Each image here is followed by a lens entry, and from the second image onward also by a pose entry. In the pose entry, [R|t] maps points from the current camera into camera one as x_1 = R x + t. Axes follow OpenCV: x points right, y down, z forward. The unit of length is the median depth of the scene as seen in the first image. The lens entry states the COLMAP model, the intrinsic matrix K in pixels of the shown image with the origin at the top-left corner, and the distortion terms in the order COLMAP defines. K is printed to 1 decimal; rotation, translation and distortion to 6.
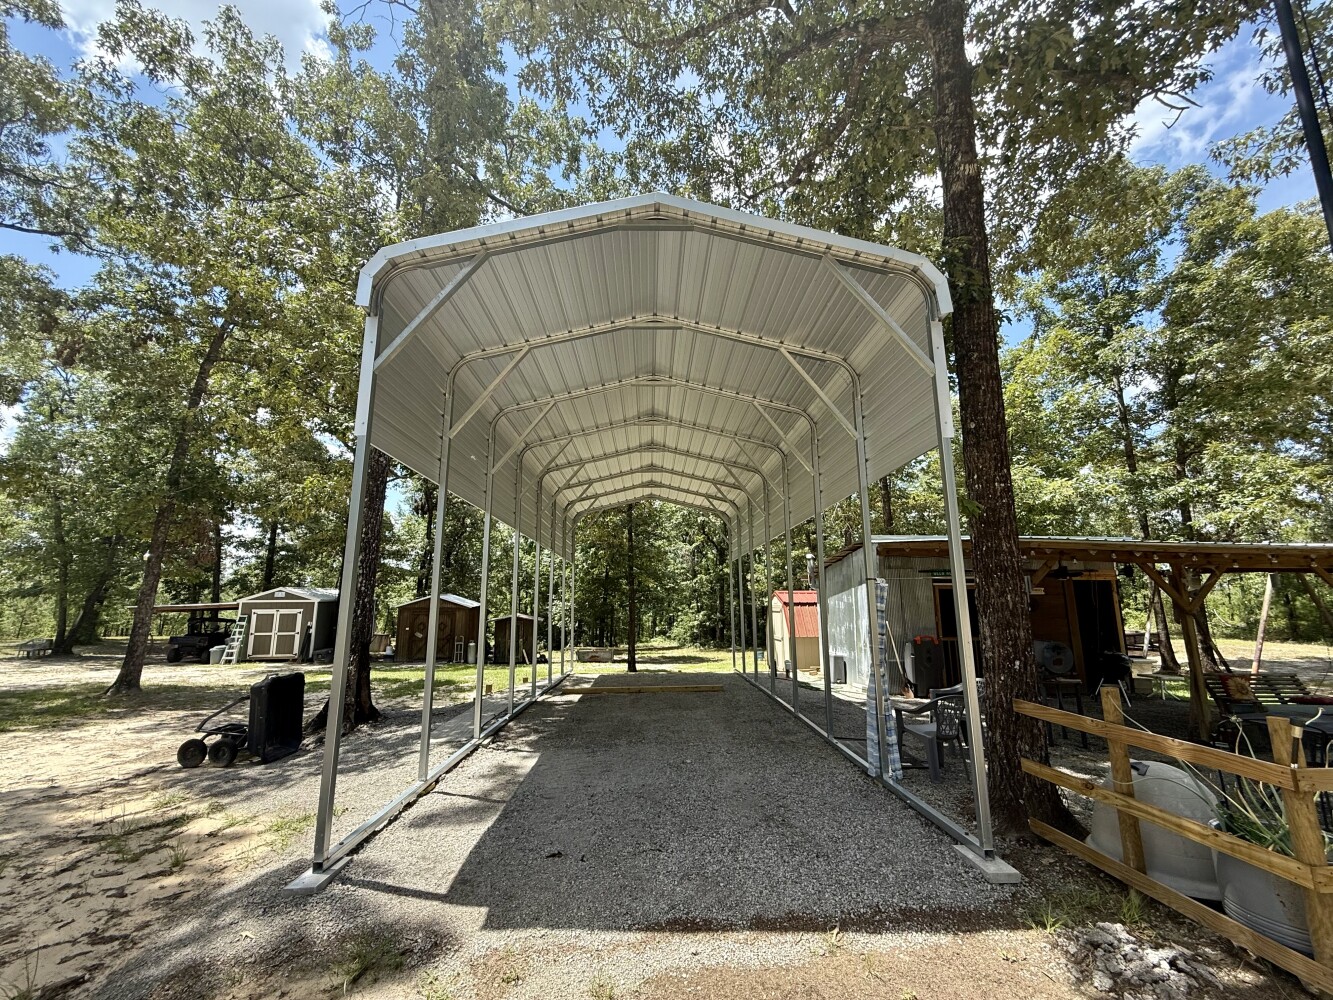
lens RADIAL K [[528.0, 0, 666.5], [0, 528.0, 500.0], [0, 0, 1]] dist [-0.000215, -0.000547]
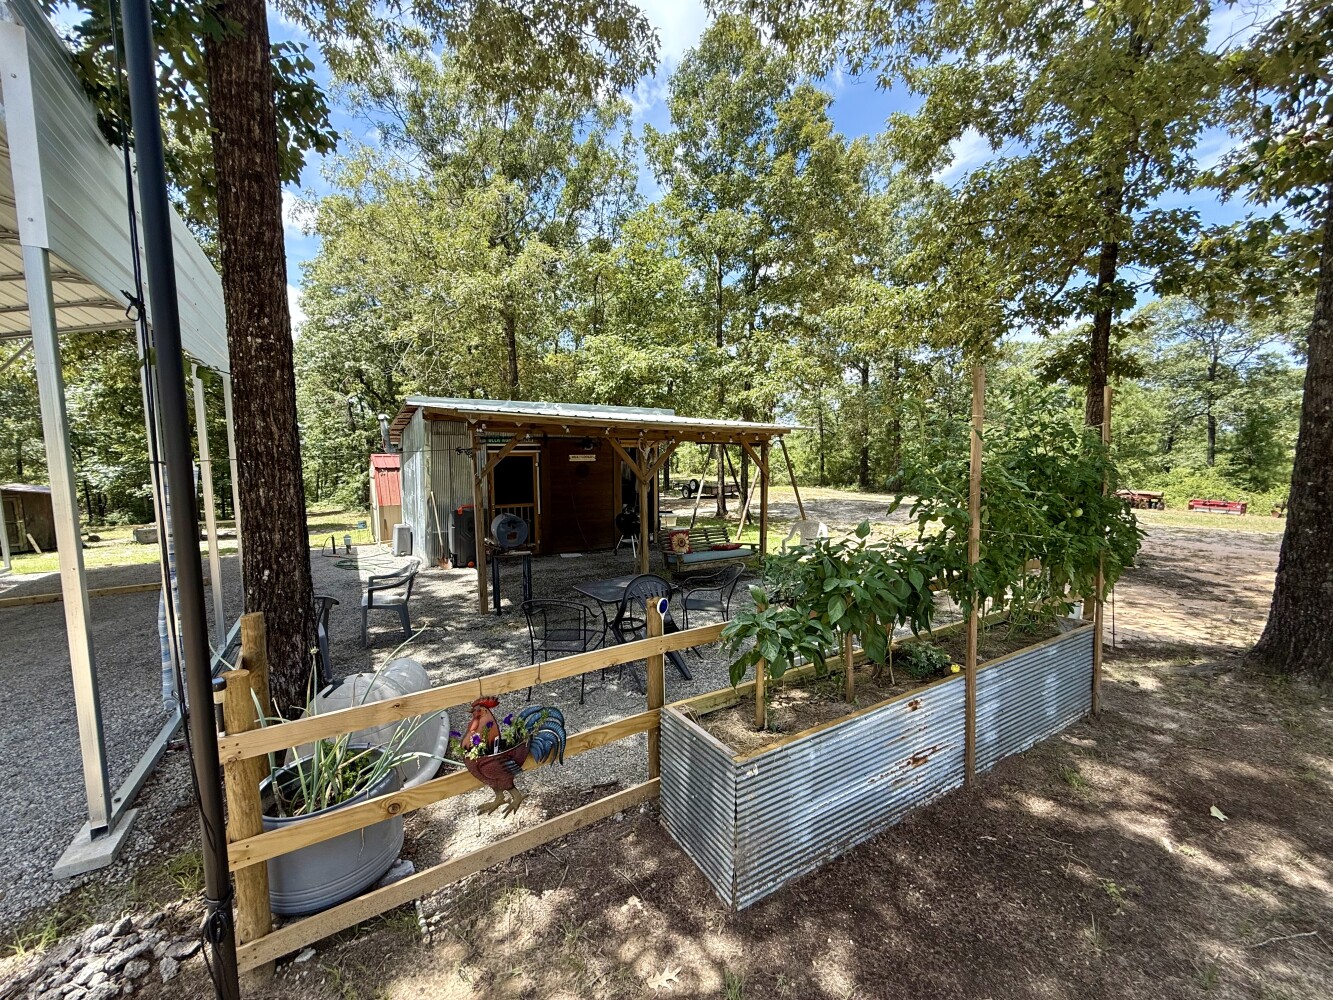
lens RADIAL K [[528.0, 0, 666.5], [0, 528.0, 500.0], [0, 0, 1]] dist [-0.000215, -0.000547]
pose [[0.867546, -0.047698, 0.495065, 0.139668], [-0.087203, 0.965384, 0.245826, -0.008200], [-0.489653, -0.256436, 0.833355, 0.011369]]
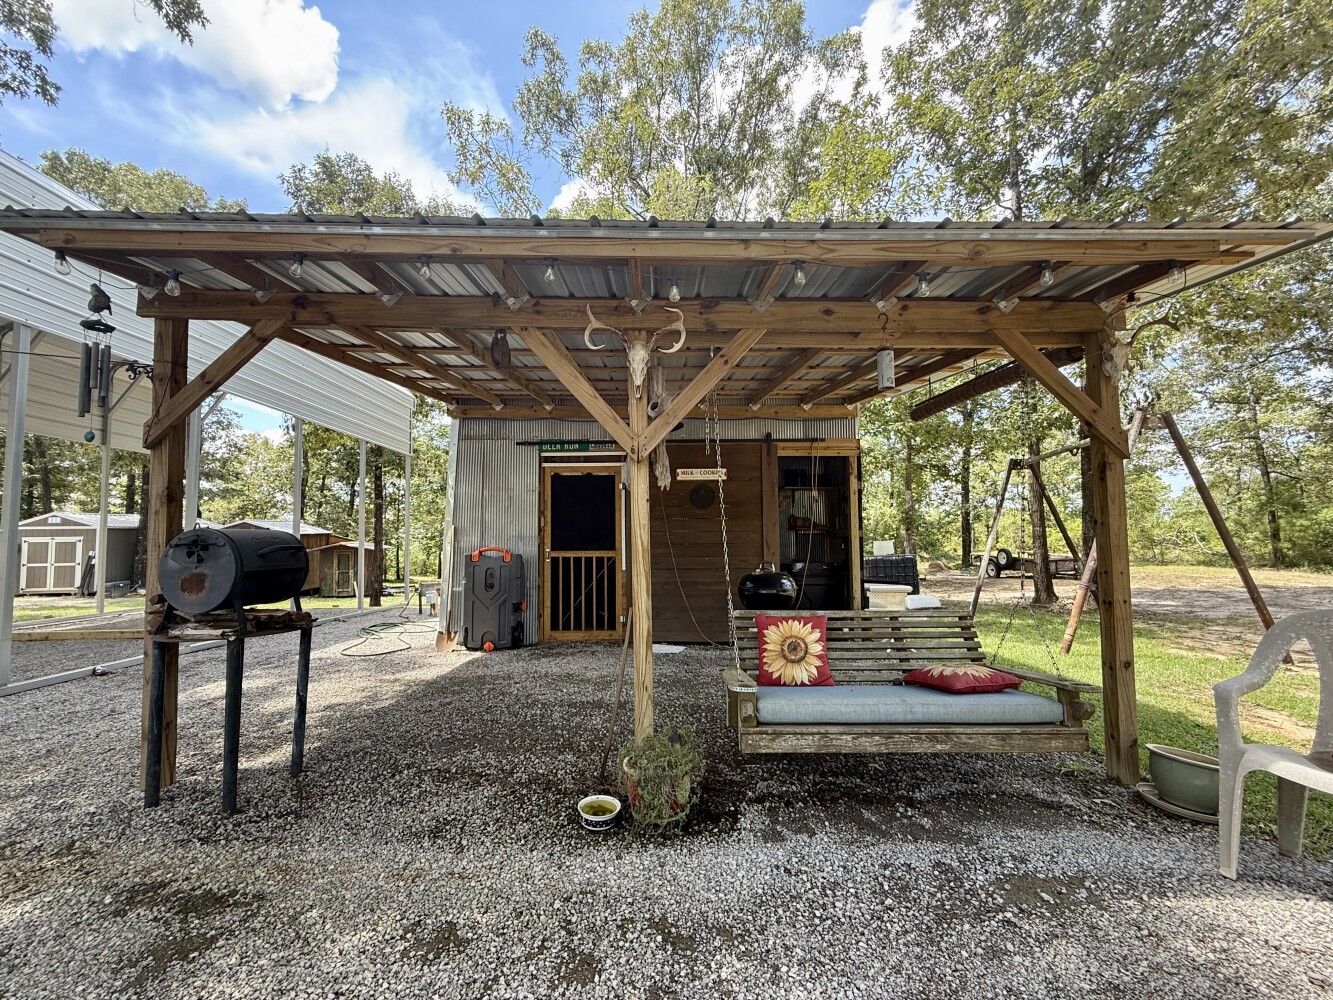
lens RADIAL K [[528.0, 0, 666.5], [0, 528.0, 500.0], [0, 0, 1]] dist [-0.000215, -0.000547]
pose [[0.999410, -0.009129, -0.033099, 0.301215], [0.012932, 0.993097, 0.116578, 0.059563], [0.031807, -0.116937, 0.992630, 0.183625]]
